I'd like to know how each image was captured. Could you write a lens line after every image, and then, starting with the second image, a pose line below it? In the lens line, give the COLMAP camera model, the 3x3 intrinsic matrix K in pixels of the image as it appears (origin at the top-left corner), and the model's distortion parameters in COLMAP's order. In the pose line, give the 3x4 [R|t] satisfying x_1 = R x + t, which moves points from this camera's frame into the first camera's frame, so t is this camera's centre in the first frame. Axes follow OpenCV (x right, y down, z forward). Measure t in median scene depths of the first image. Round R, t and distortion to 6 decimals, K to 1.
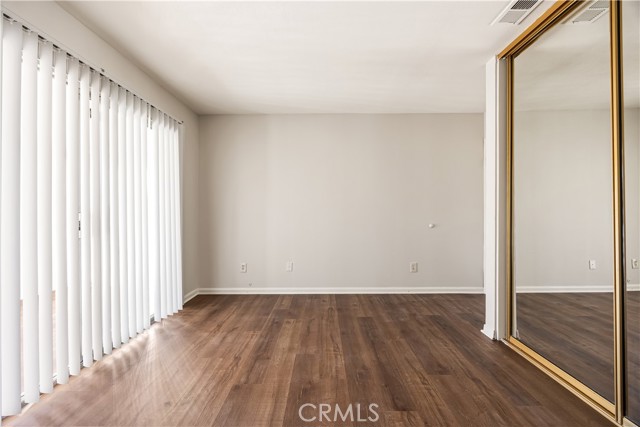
lens RADIAL K [[245.2, 0, 318.7], [0, 245.2, 212.7], [0, 0, 1]] dist [-0.002916, 0.000330]
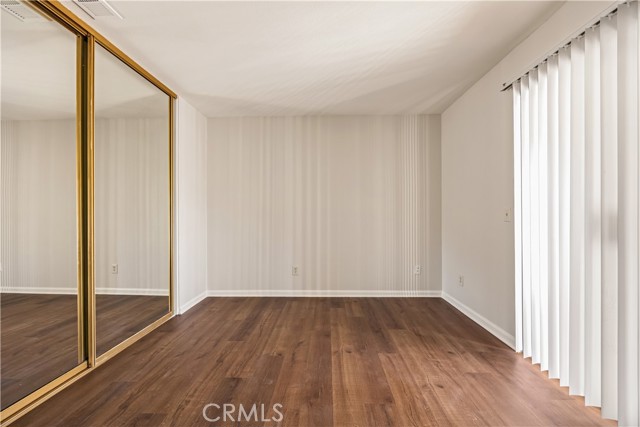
lens RADIAL K [[245.2, 0, 321.9], [0, 245.2, 212.8], [0, 0, 1]] dist [-0.002916, 0.000330]
pose [[-0.999902, 0.013675, 0.002945, -0.082645], [0.013654, 0.999882, -0.007067, -0.001821], [-0.003041, -0.007026, -0.999971, 1.797015]]
